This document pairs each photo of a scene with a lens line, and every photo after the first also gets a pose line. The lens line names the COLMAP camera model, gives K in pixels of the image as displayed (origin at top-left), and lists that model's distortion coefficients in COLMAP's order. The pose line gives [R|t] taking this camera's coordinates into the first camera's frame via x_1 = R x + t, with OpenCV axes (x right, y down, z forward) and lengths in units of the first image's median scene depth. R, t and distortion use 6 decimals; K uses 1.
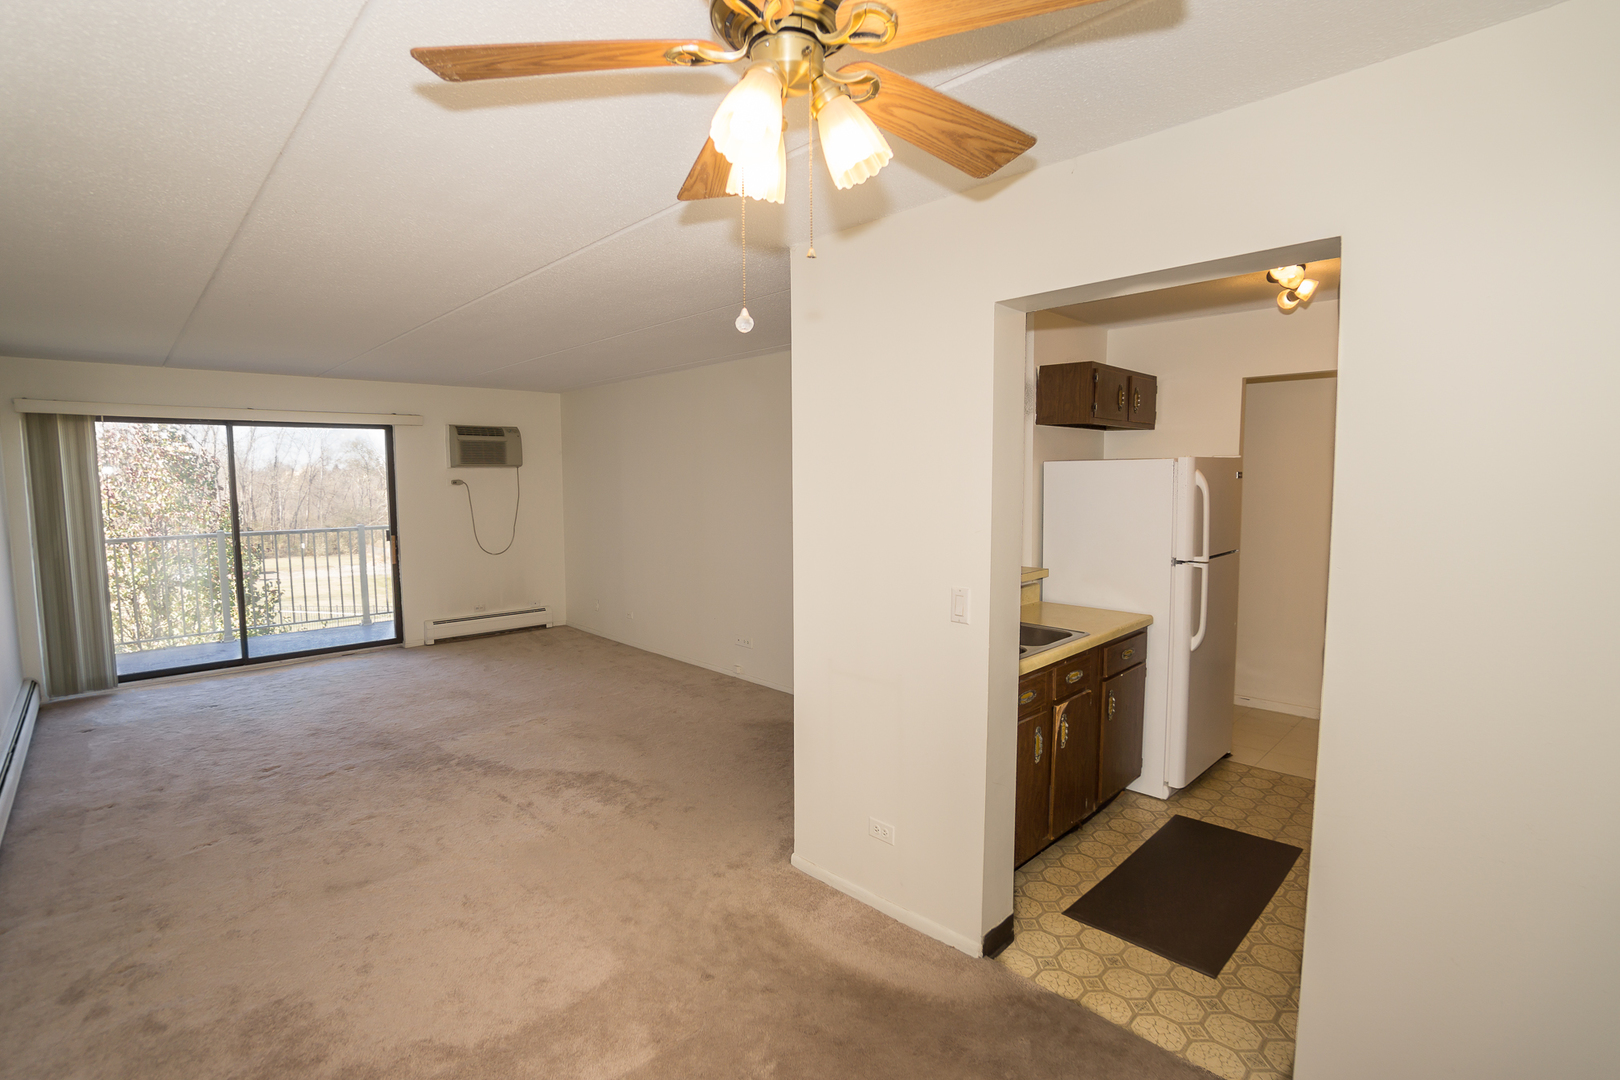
lens RADIAL K [[742.4, 0, 805.1], [0, 742.4, 536.1], [0, 0, 1]] dist [-0.058363, 0.014808]
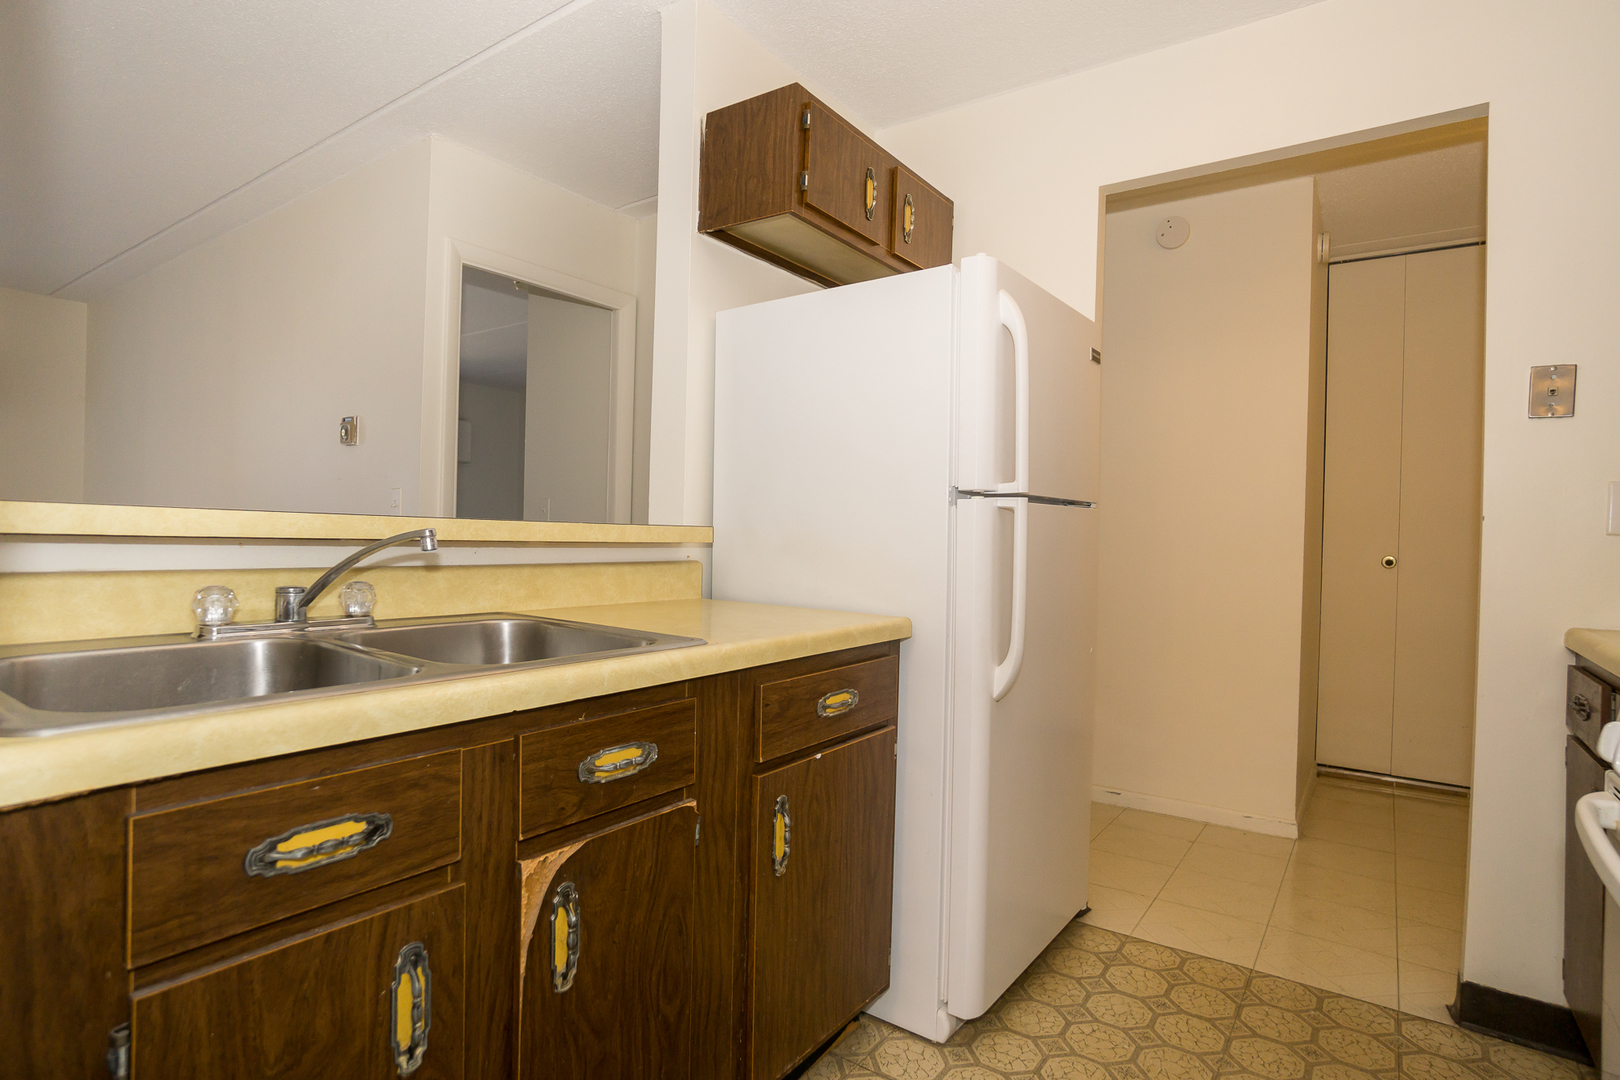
lens RADIAL K [[826.6, 0, 802.9], [0, 826.6, 542.0], [0, 0, 1]] dist [-0.046076, 0.023083]
pose [[0.983905, 0.030427, 0.176084, 0.321835], [-0.018132, 0.997310, -0.071019, 0.098571], [-0.177771, 0.066683, 0.981810, 0.521105]]
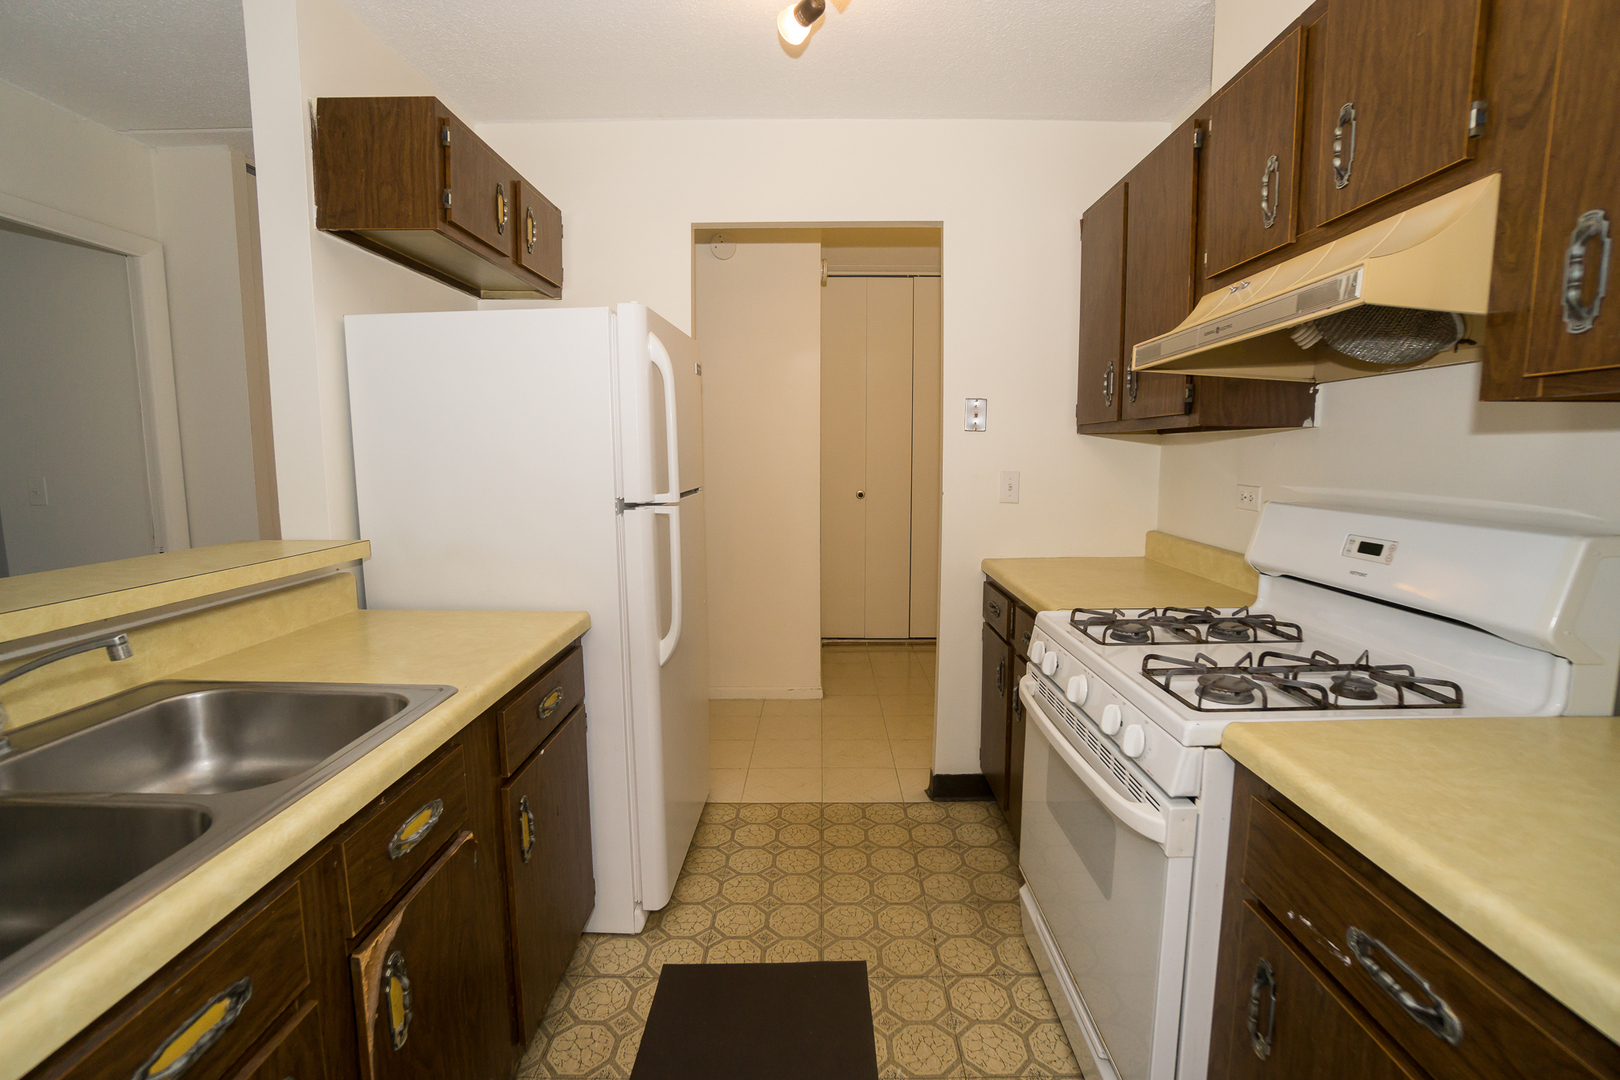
lens RADIAL K [[724.9, 0, 805.4], [0, 724.9, 538.7], [0, 0, 1]] dist [-0.064569, 0.023129]
pose [[0.710369, -0.079846, 0.699286, 0.230683], [0.055894, 0.996806, 0.057037, 0.035562], [-0.701607, -0.001431, 0.712563, 0.529533]]
